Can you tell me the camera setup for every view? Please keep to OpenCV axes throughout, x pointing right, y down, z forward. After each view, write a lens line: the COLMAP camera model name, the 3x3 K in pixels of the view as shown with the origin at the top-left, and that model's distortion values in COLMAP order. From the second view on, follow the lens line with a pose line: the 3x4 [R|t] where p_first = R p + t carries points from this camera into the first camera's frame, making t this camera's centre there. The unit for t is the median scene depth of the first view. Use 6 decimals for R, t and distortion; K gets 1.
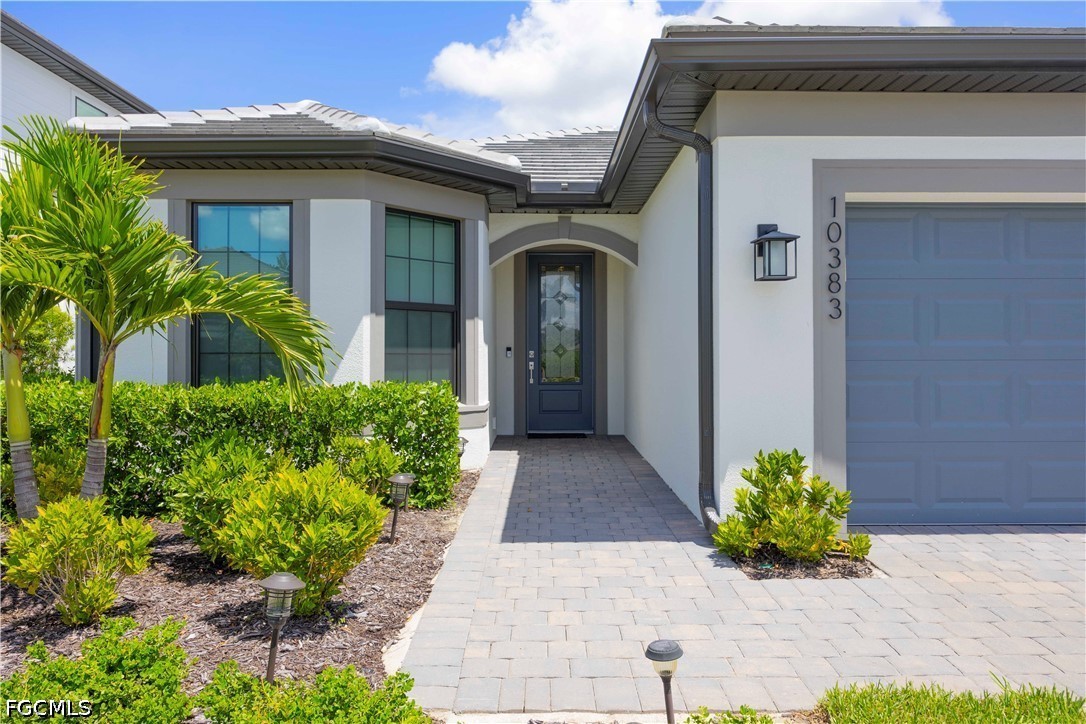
lens RADIAL K [[743.1, 0, 543.0], [0, 743.1, 362.0], [0, 0, 1]] dist [0.005356, 0.000235]
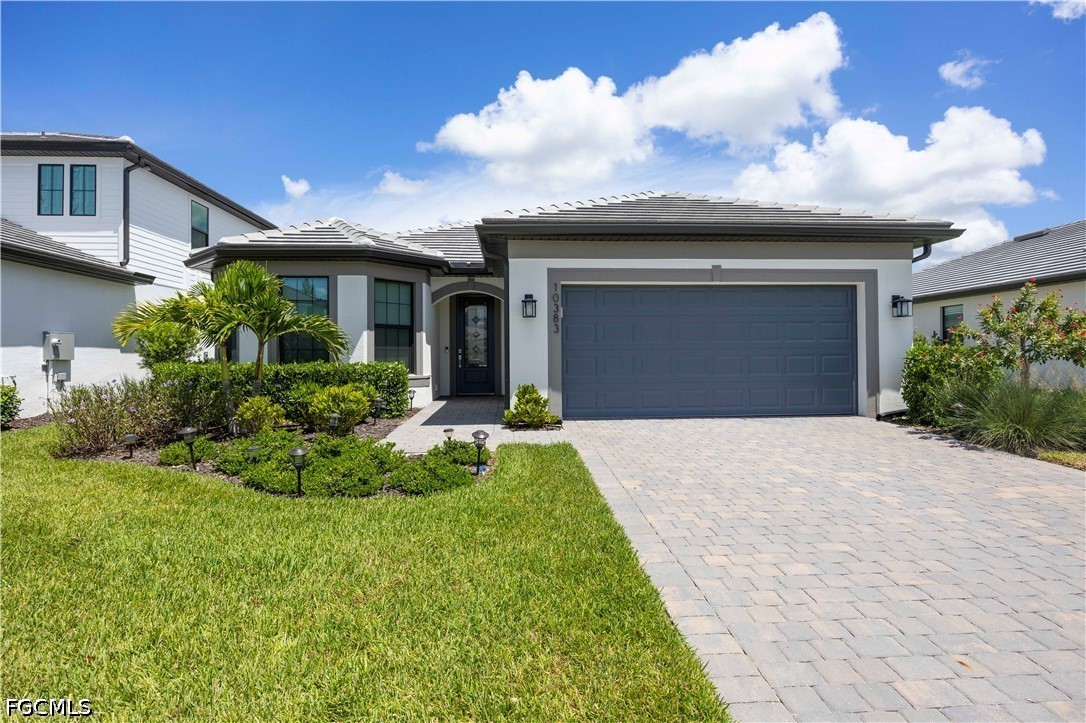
lens RADIAL K [[576.4, 0, 543.0], [0, 576.4, 361.5], [0, 0, 1]] dist [-0.000866, -0.000054]
pose [[0.998571, -0.003937, 0.053289, 0.173842], [0.004052, 0.999990, -0.002050, 0.028955], [-0.053281, 0.002263, 0.998577, -0.640115]]
